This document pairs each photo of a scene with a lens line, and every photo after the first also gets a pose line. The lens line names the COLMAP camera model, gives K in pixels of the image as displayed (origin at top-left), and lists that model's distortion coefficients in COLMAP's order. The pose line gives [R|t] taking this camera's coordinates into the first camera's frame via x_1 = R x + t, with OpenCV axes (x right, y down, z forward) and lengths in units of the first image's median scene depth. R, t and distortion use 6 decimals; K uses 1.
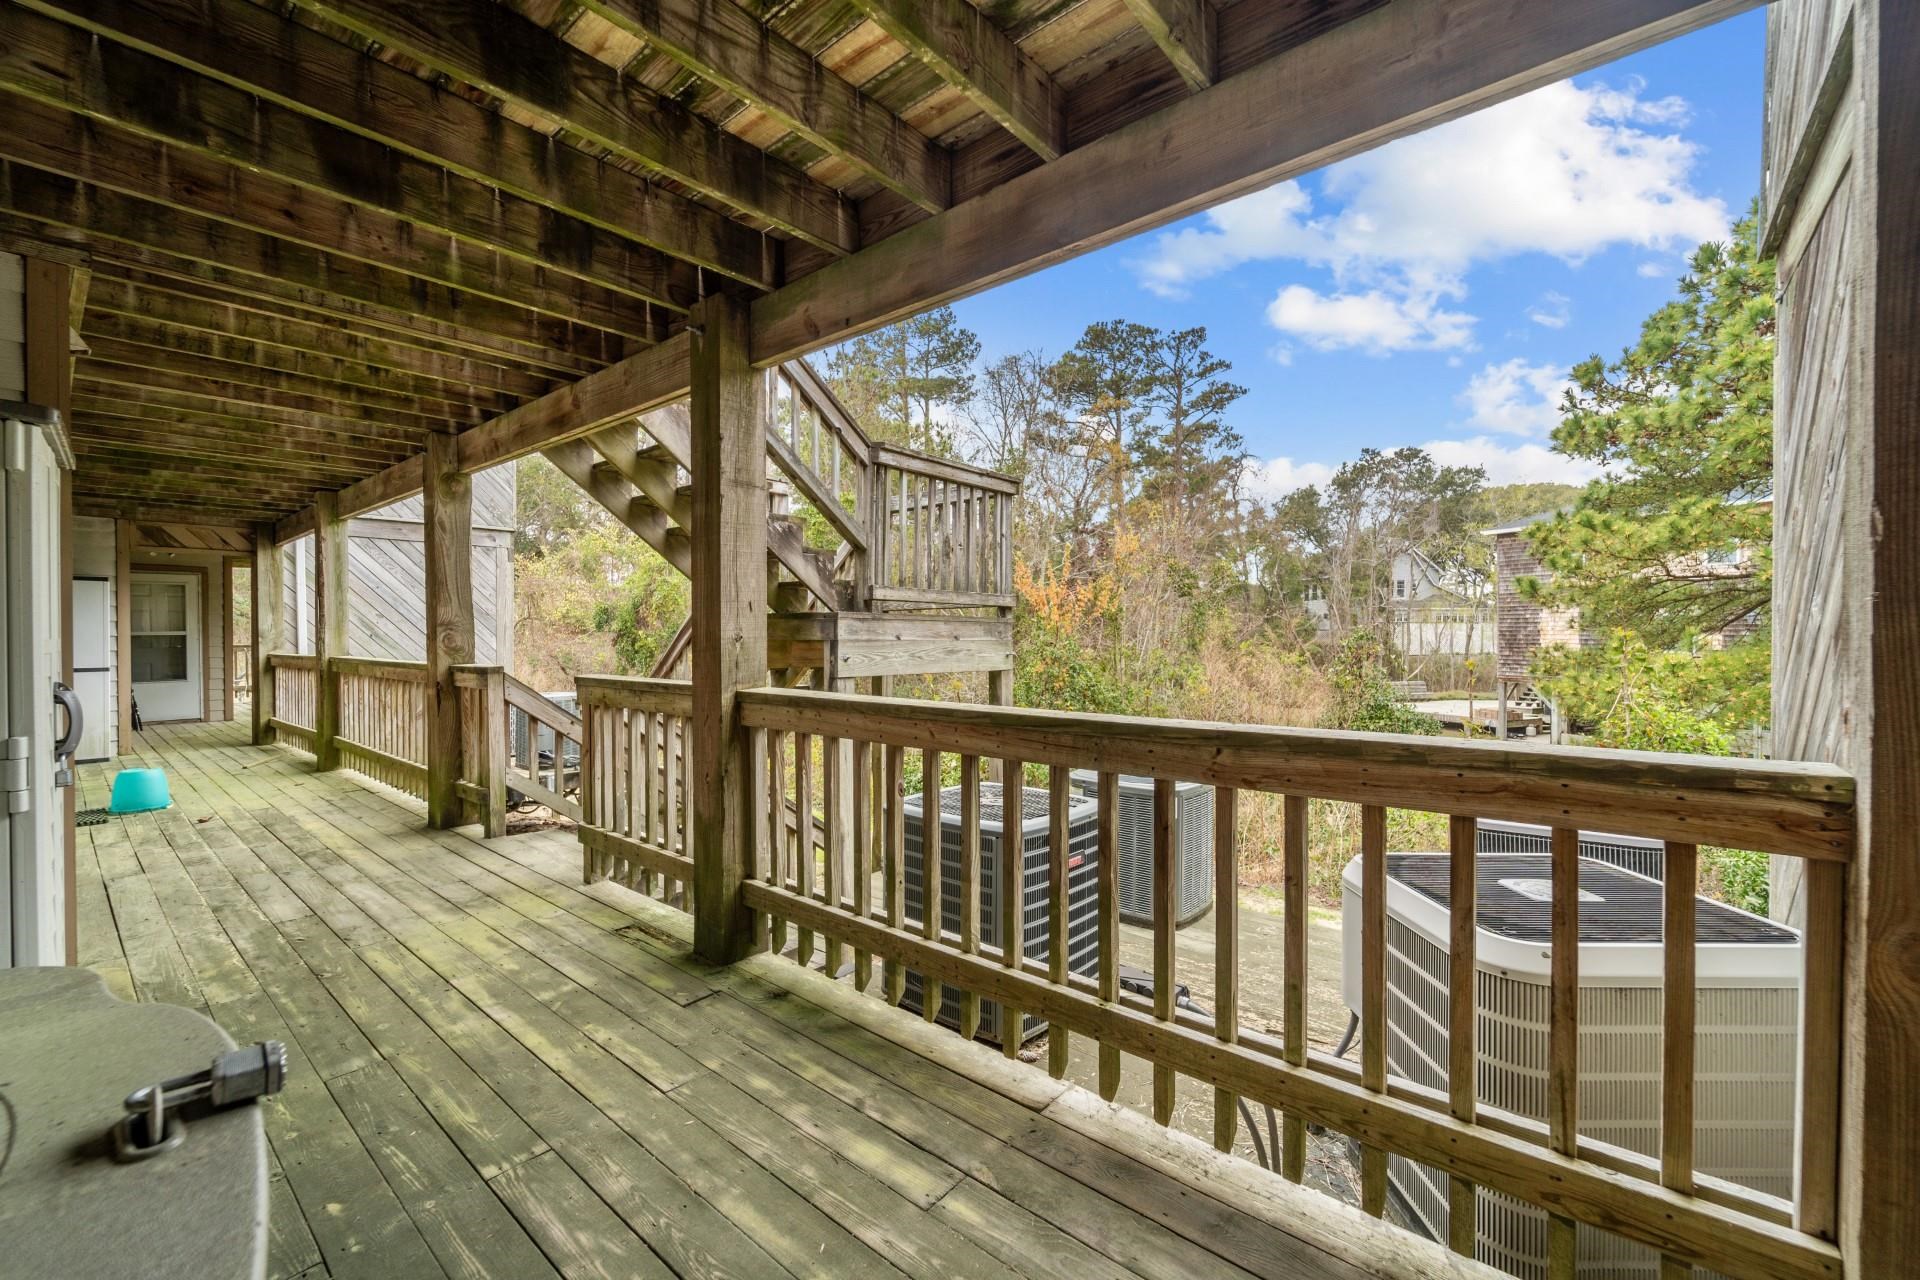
lens RADIAL K [[785.3, 0, 953.9], [0, 785.3, 608.4], [0, 0, 1]] dist [0.000436, -0.000614]
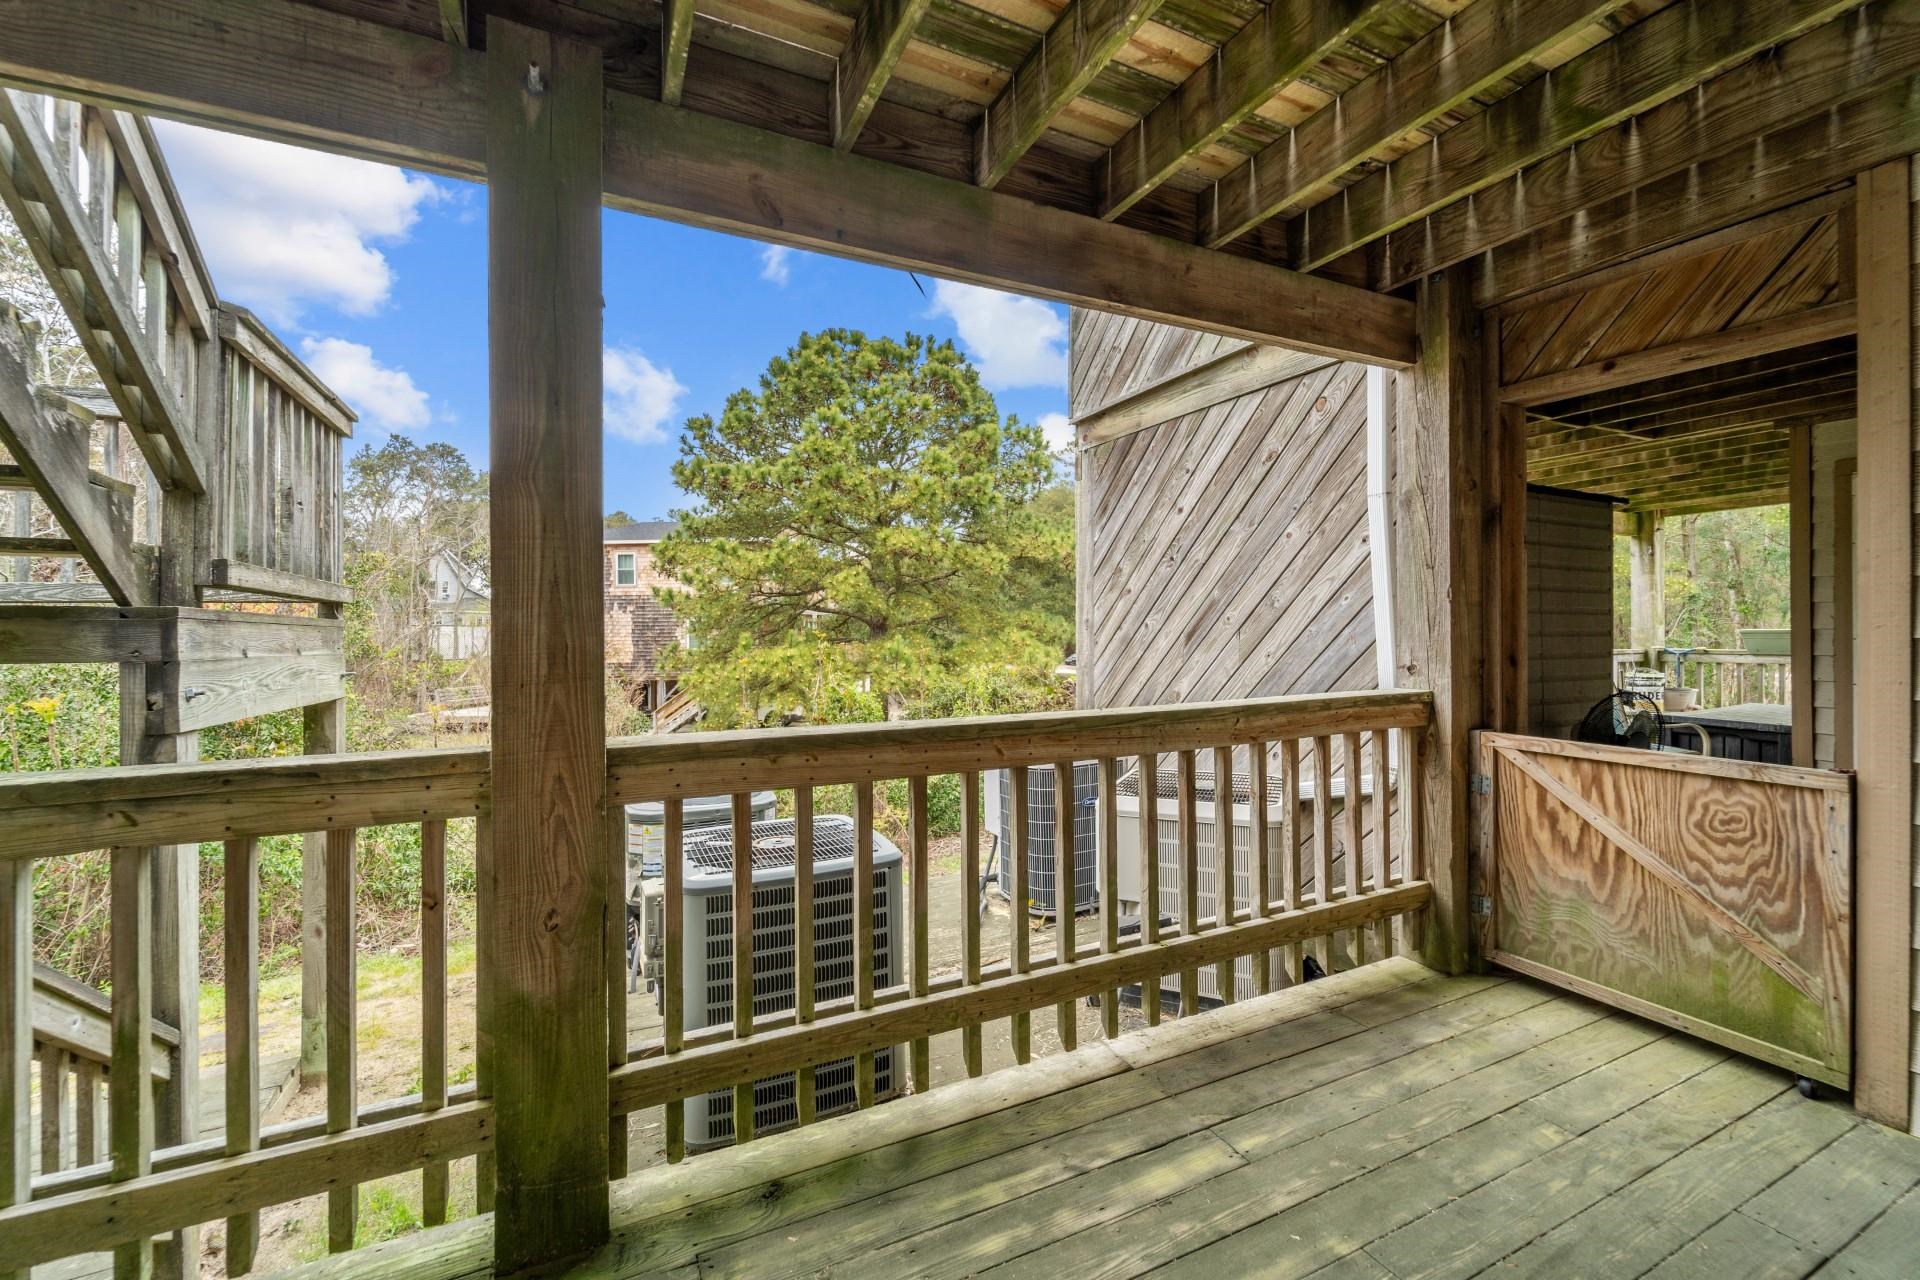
lens RADIAL K [[769.2, 0, 957.7], [0, 769.2, 632.1], [0, 0, 1]] dist [-0.007999, -0.000179]
pose [[0.403414, -0.004443, 0.915007, -0.384159], [-0.022432, 0.999640, 0.014745, 0.001550], [-0.914743, -0.026474, 0.403169, 0.308261]]
